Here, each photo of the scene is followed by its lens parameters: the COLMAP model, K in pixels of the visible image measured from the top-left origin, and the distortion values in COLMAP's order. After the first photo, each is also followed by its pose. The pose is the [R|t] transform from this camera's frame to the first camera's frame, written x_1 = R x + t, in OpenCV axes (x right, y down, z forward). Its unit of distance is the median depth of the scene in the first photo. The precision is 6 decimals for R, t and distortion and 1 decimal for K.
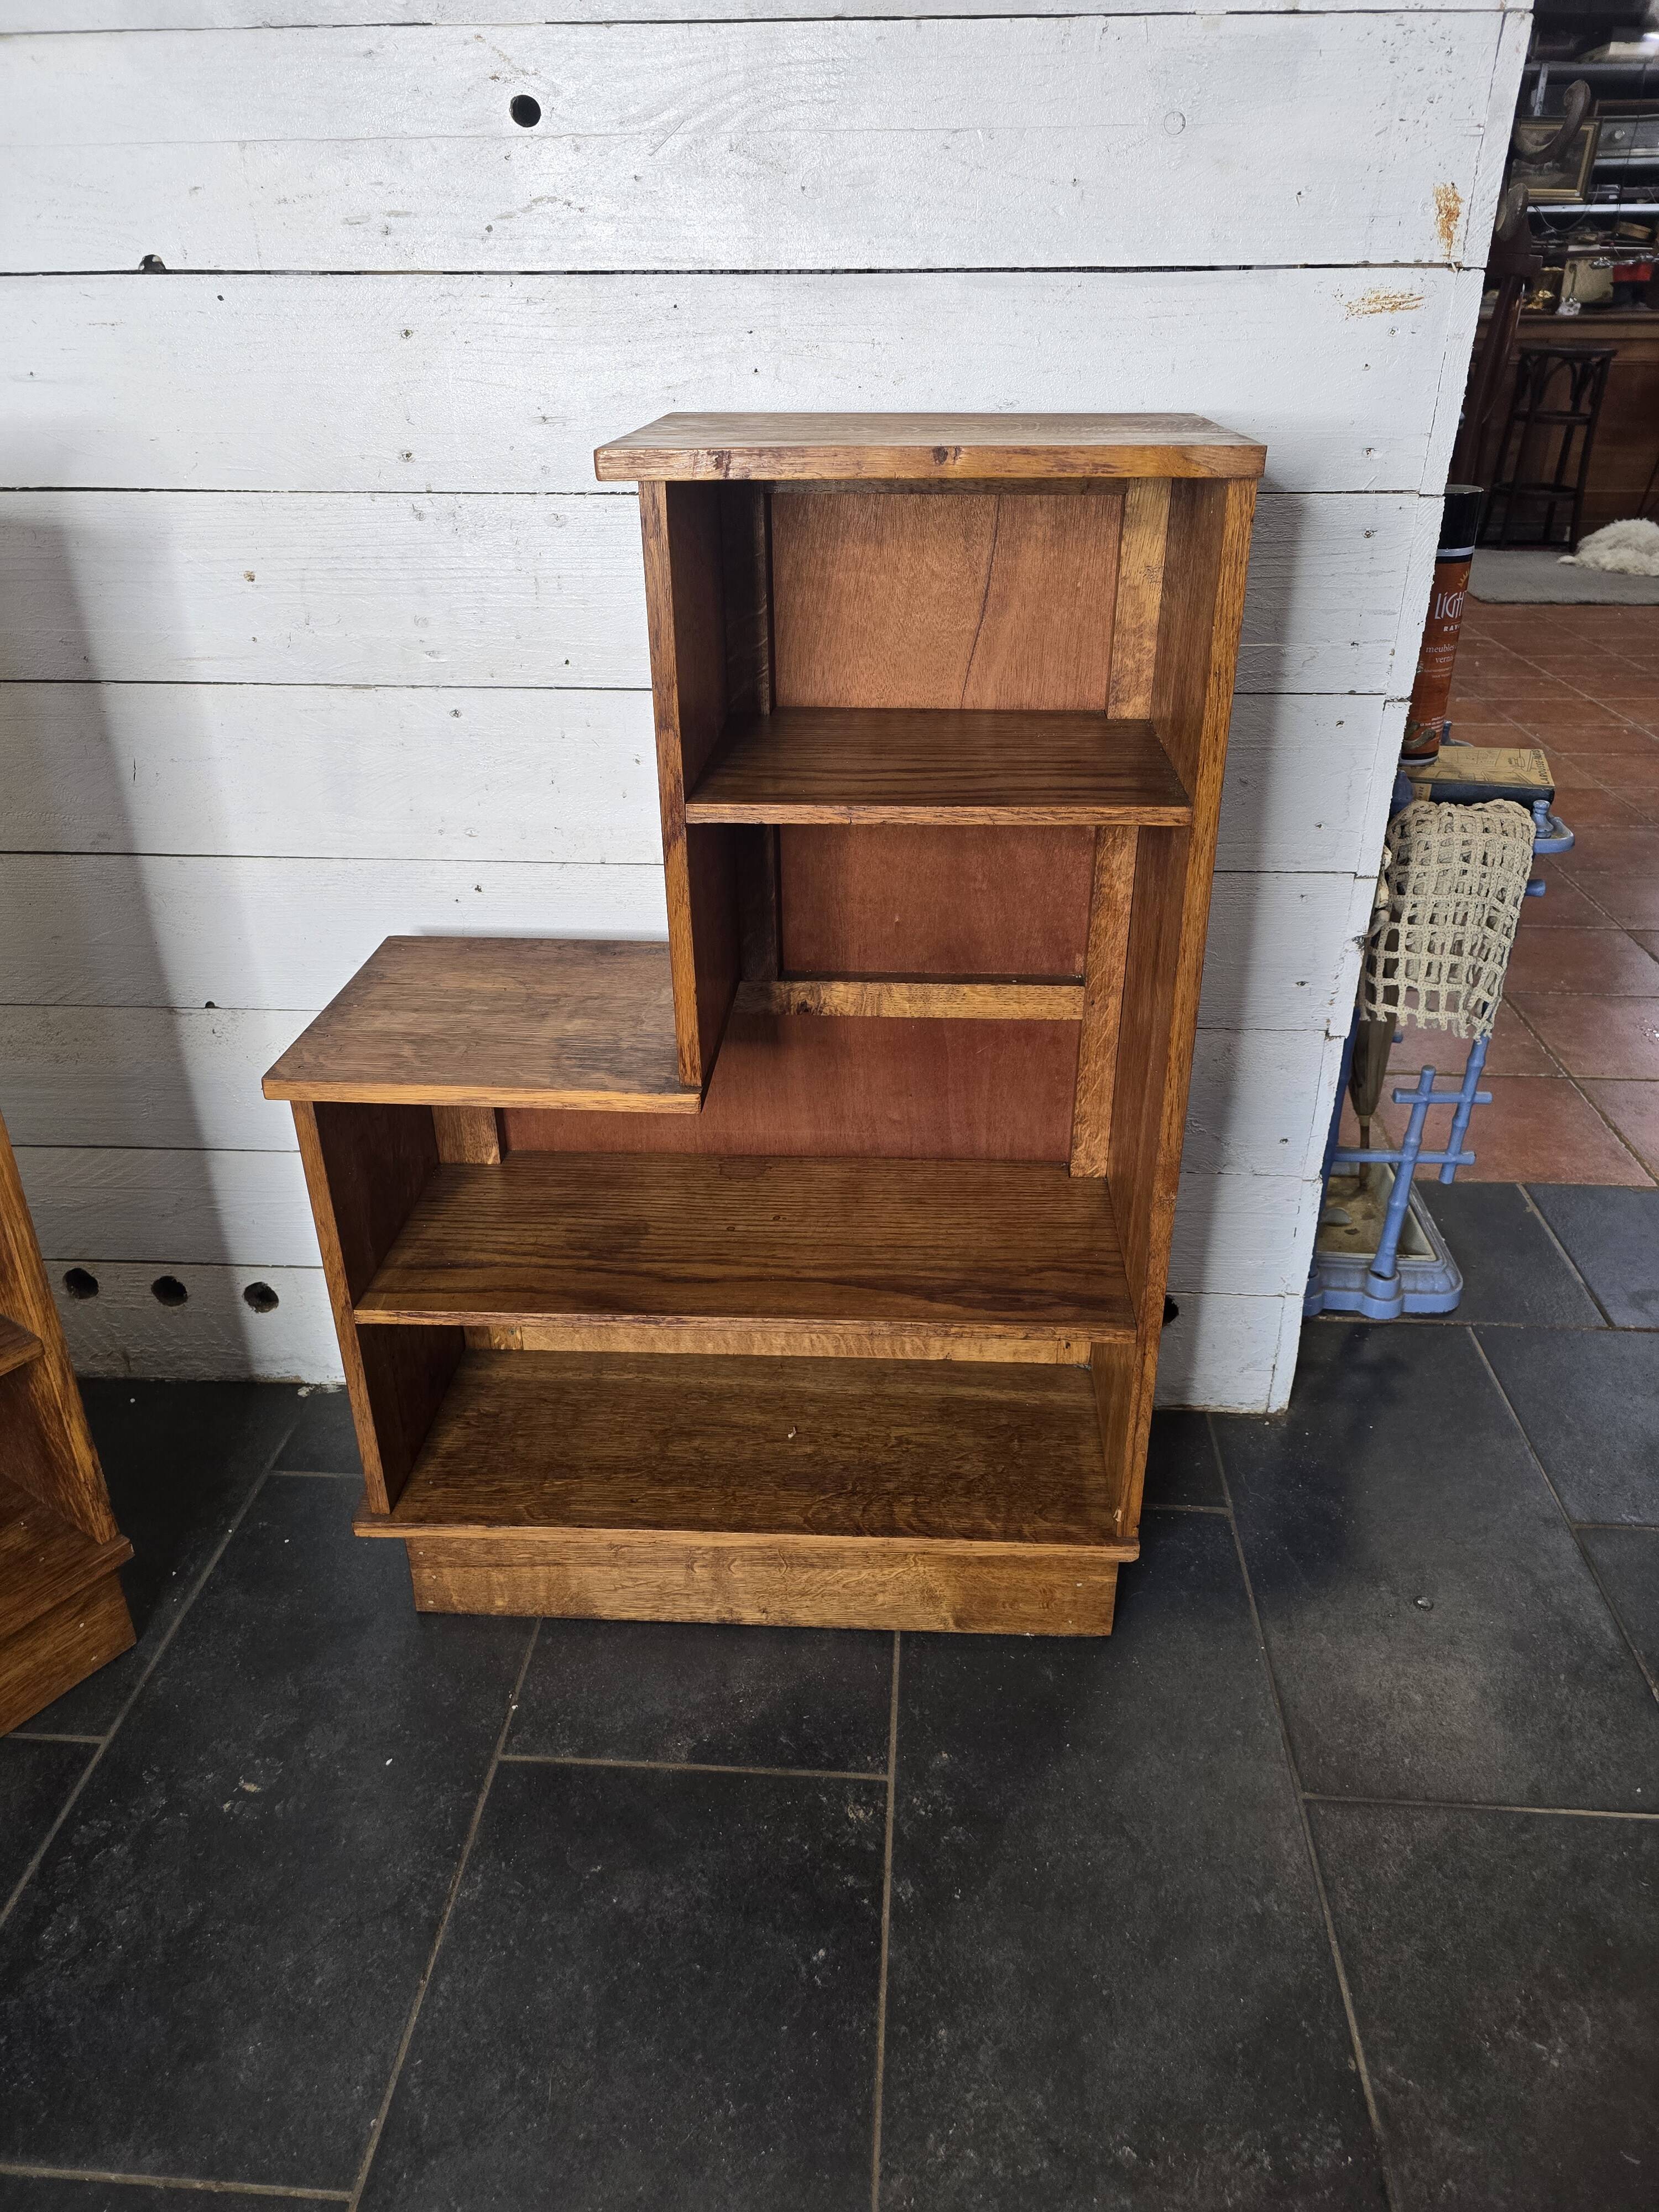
lens RADIAL K [[1480.7, 0, 829.5], [0, 1480.7, 1106.0], [0, 0, 1]] dist [0.069552, -0.073007]
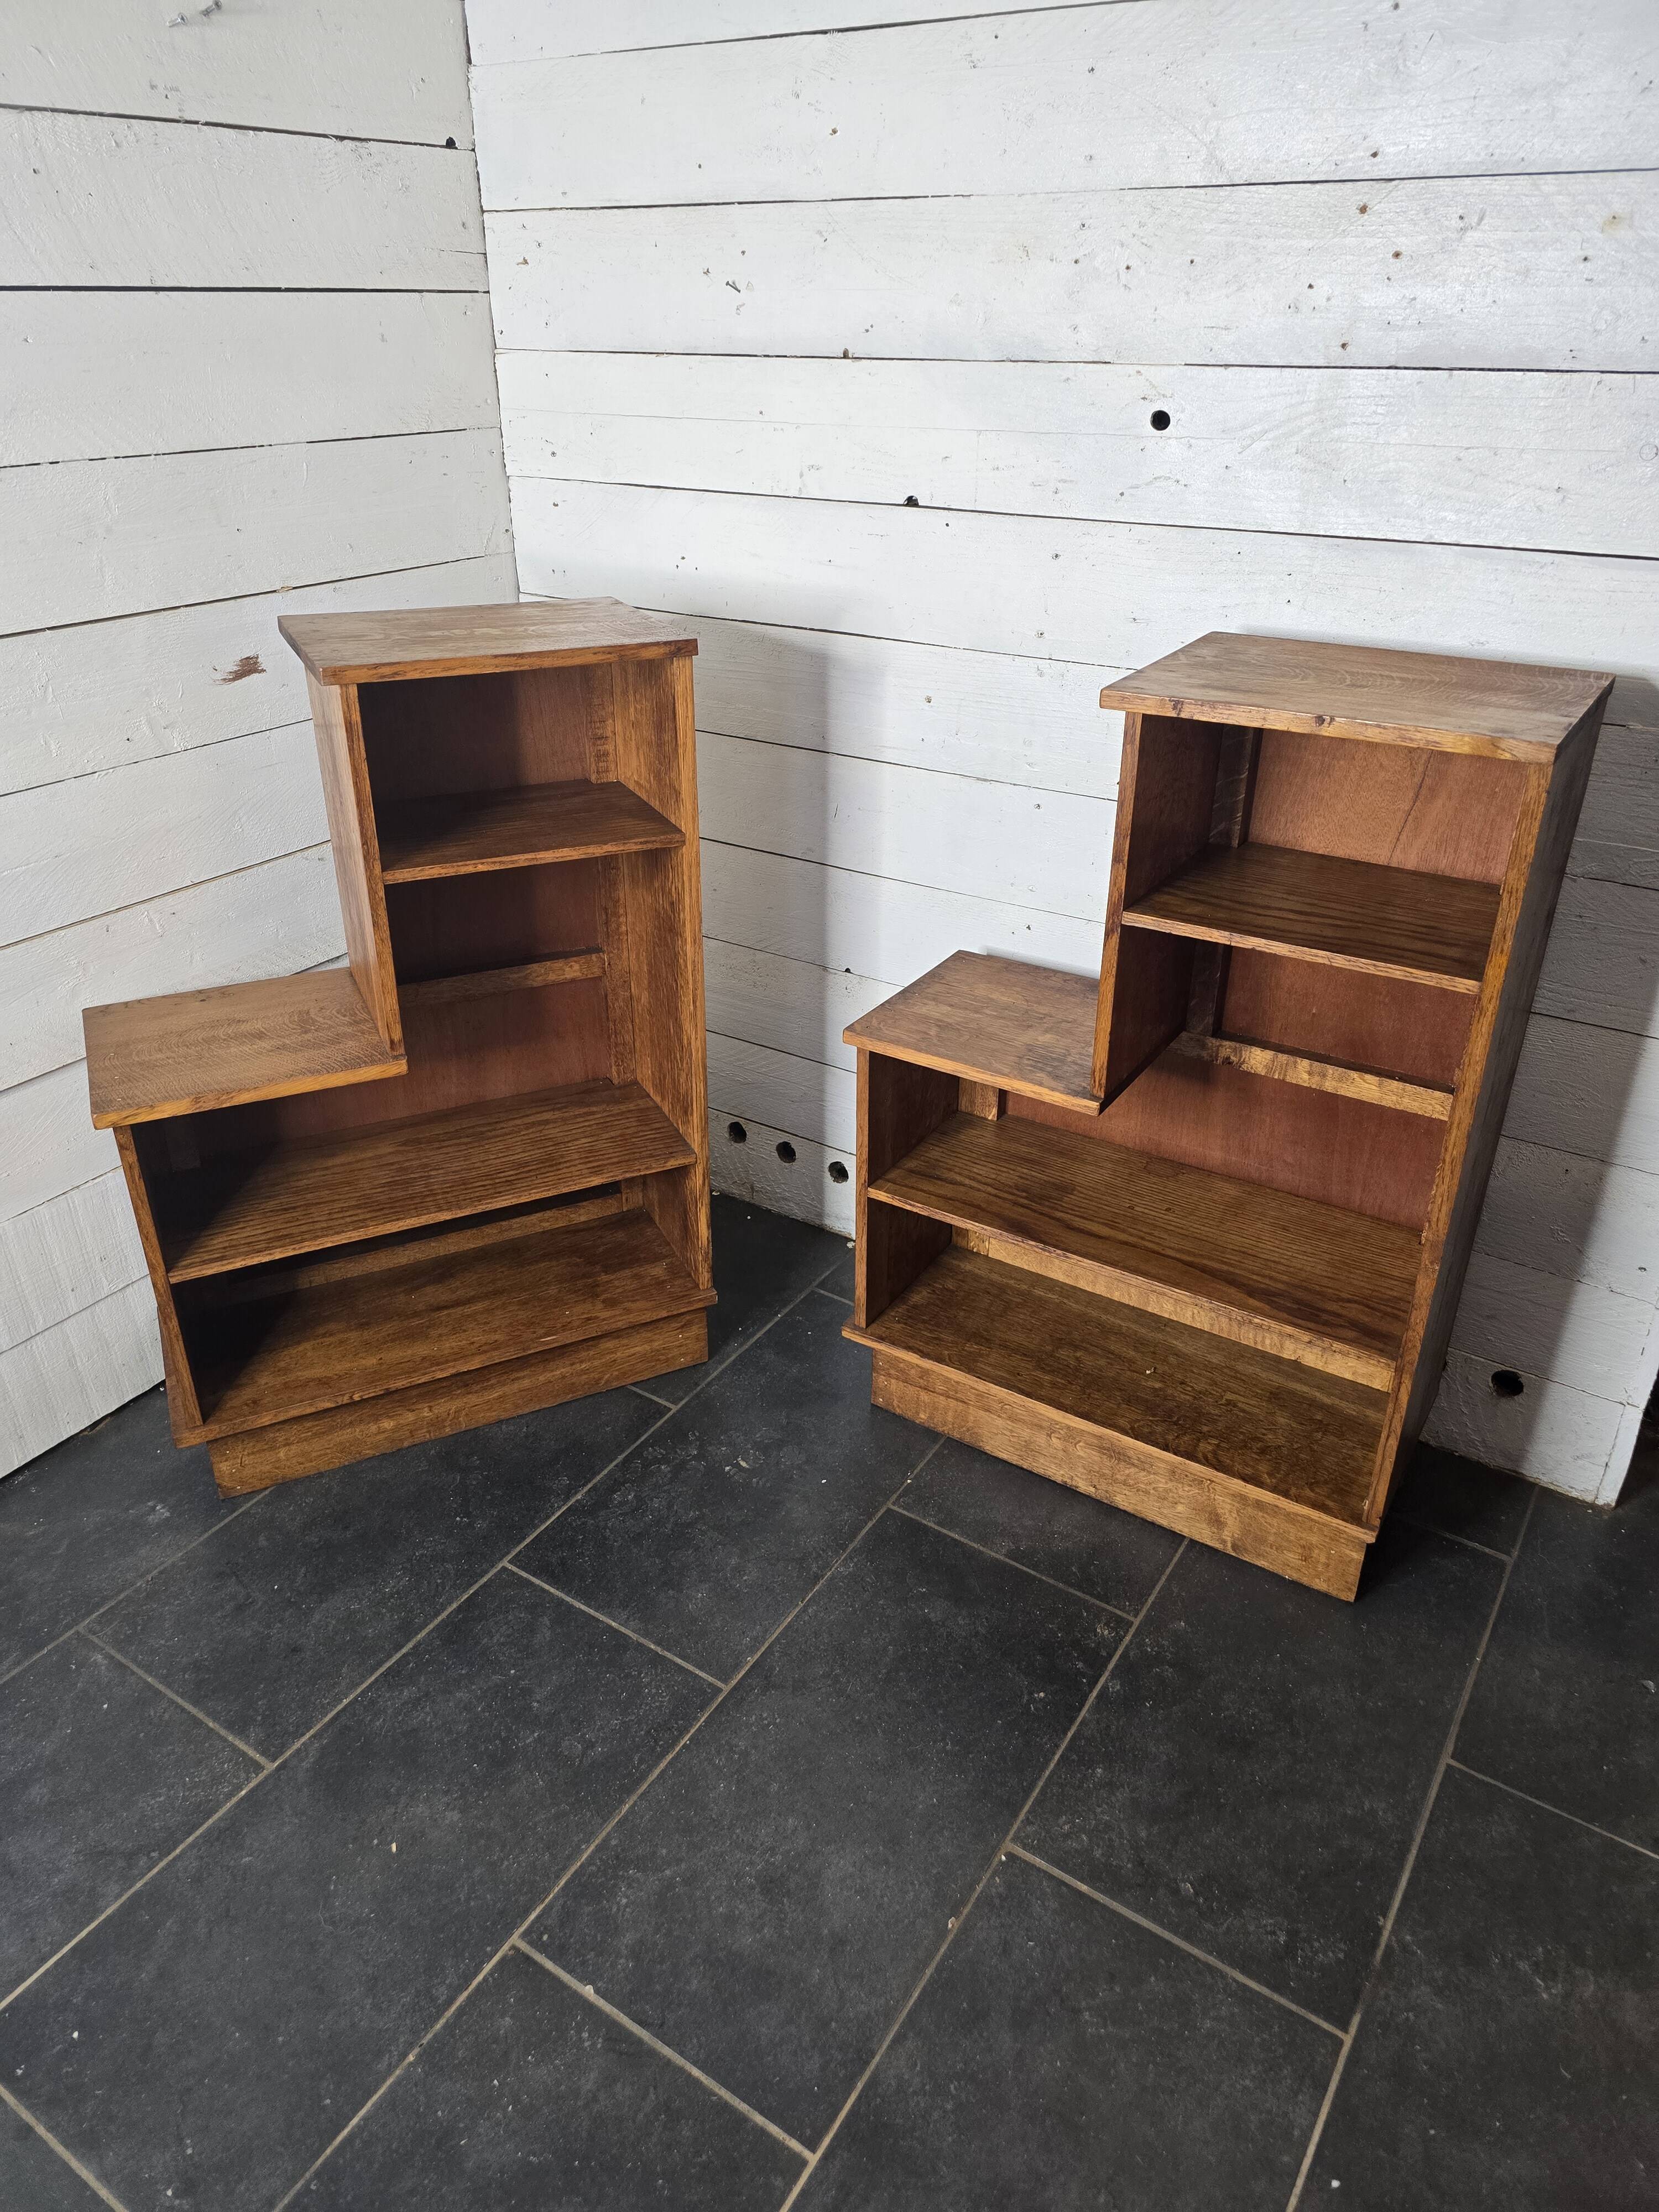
lens RADIAL K [[1463.3, 0, 819.1], [0, 1463.3, 1101.7], [0, 0, 1]] dist [0.066219, -0.066407]
pose [[0.869354, 0.237246, -0.433519, 0.251143], [-0.231457, 0.970536, 0.066980, -0.035785], [0.436637, 0.042112, 0.898652, -0.351764]]
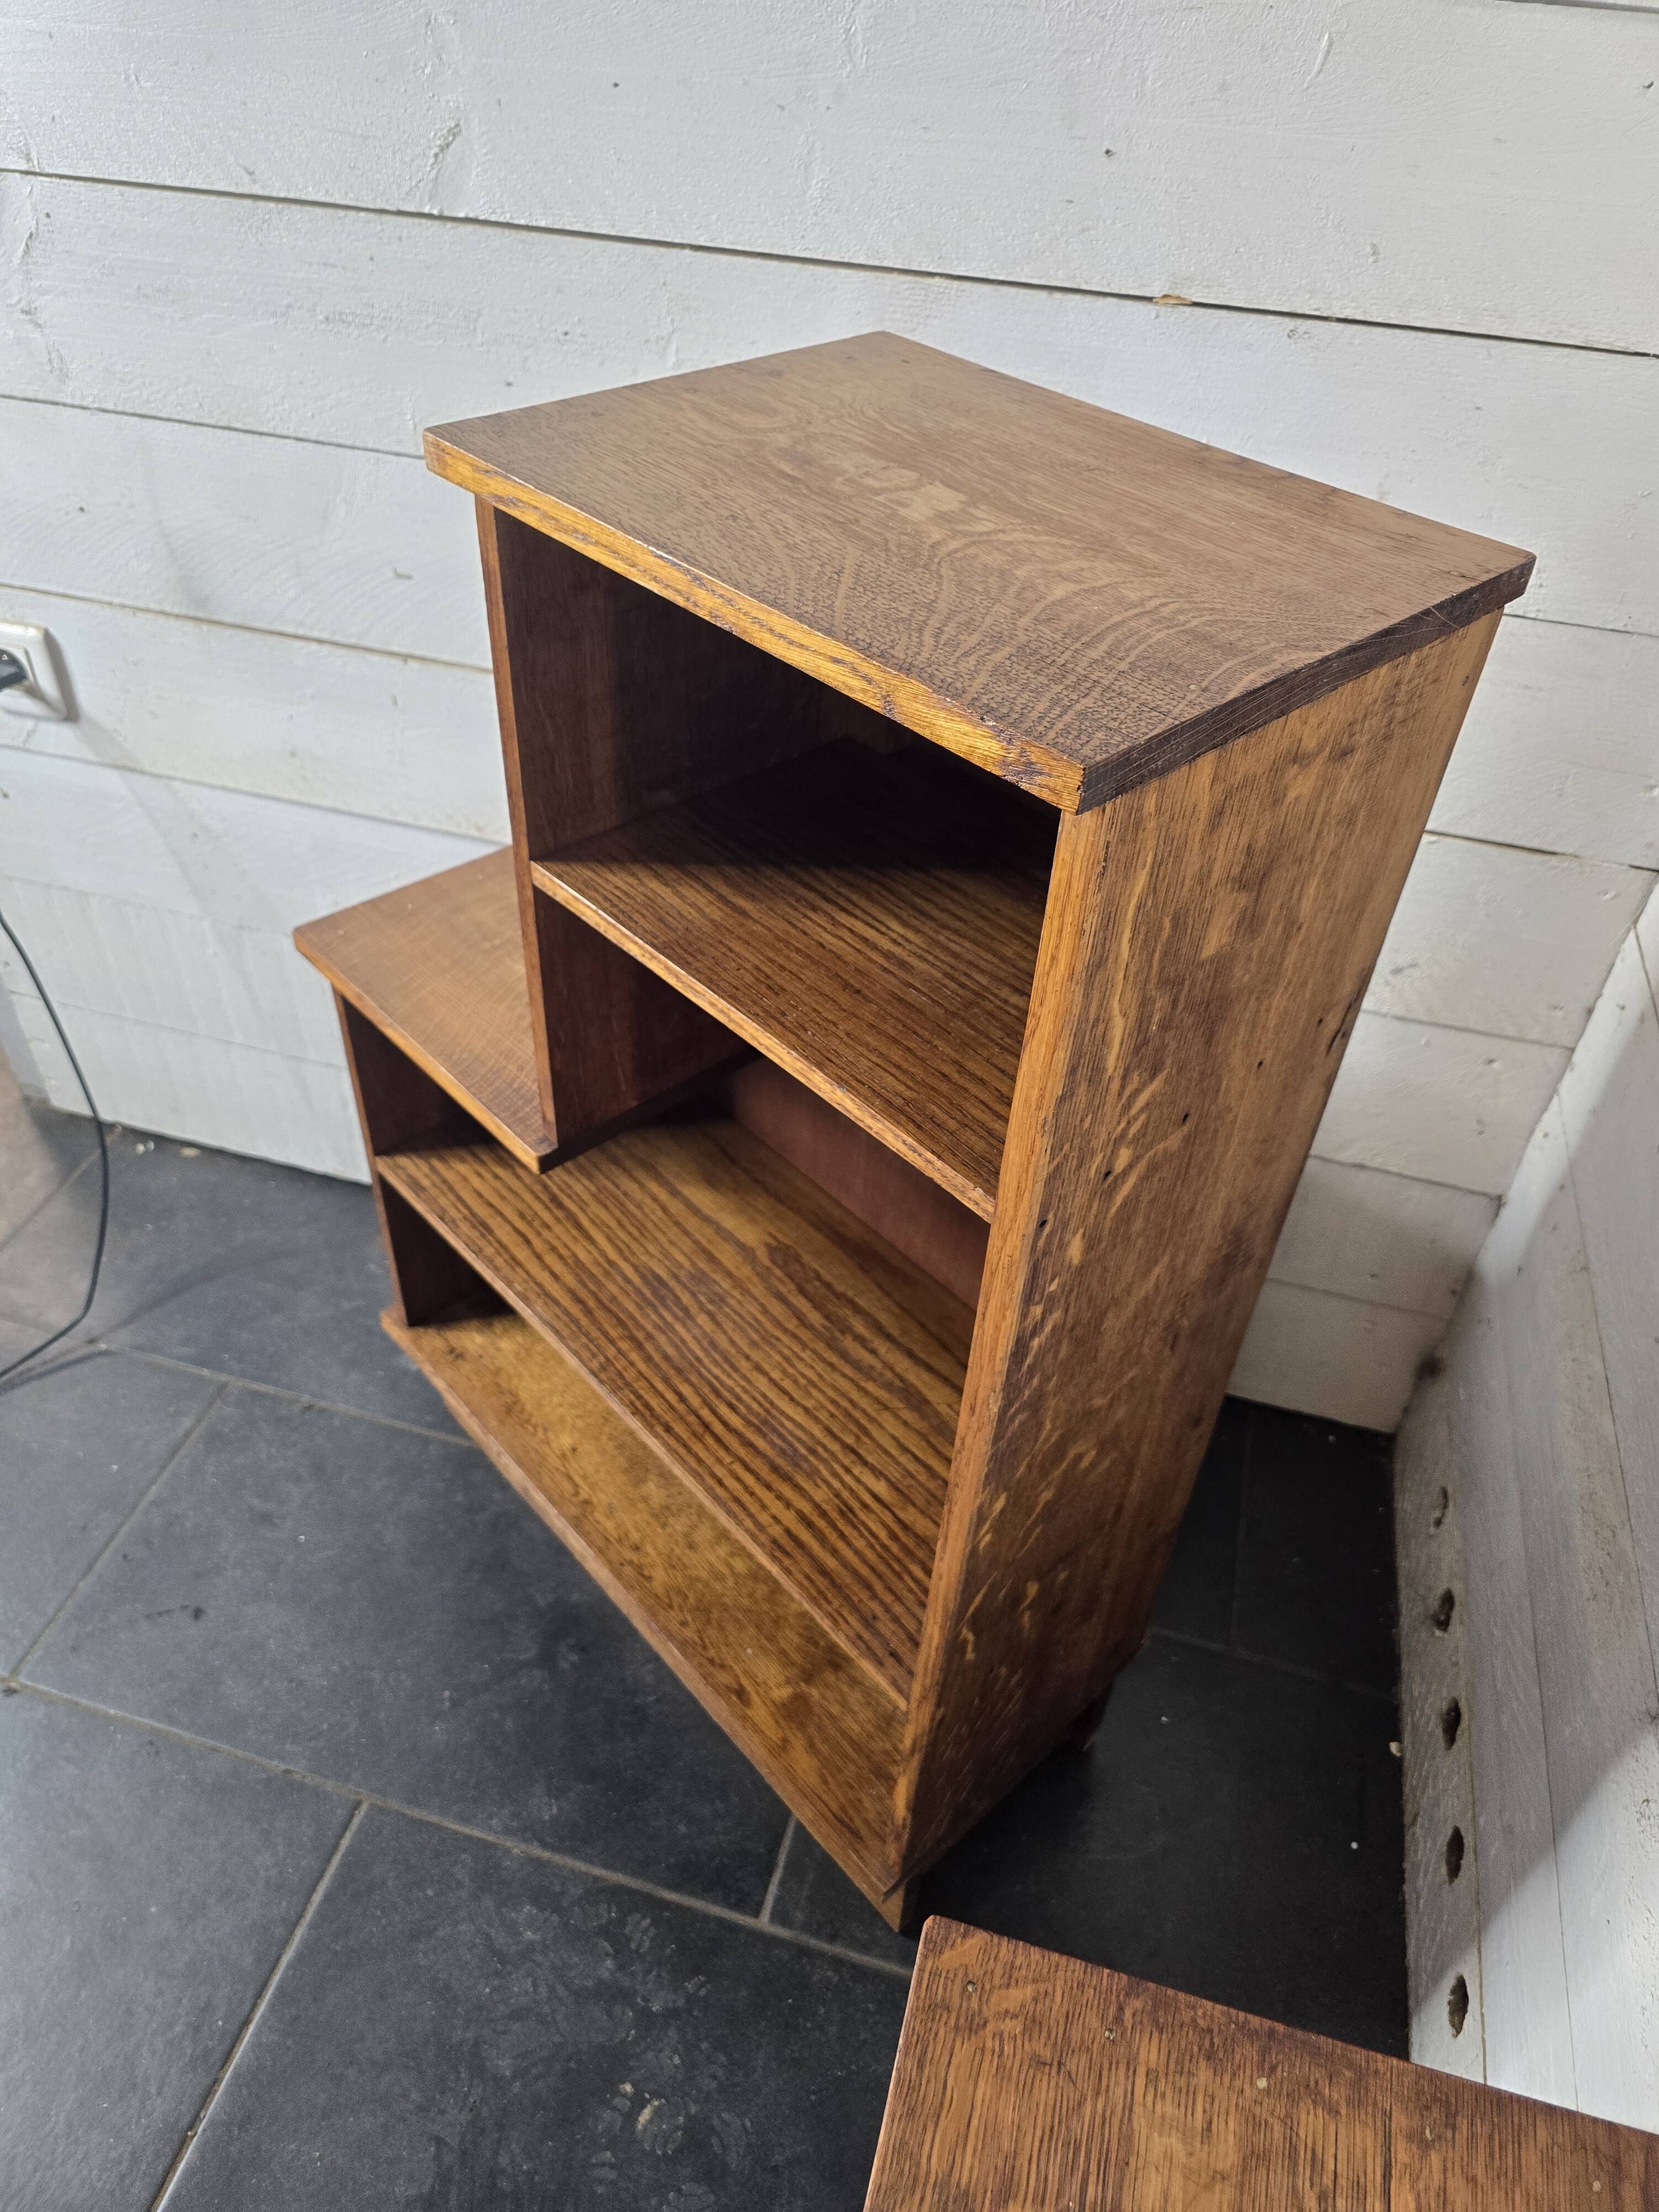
lens RADIAL K [[1520.1, 0, 824.3], [0, 1520.1, 1085.9], [0, 0, 1]] dist [0.026497, -0.033708]
pose [[-0.210947, 0.630672, -0.746829, -0.123912], [-0.483934, 0.596440, 0.640365, -0.469310], [0.849299, 0.496499, 0.179386, 0.615434]]
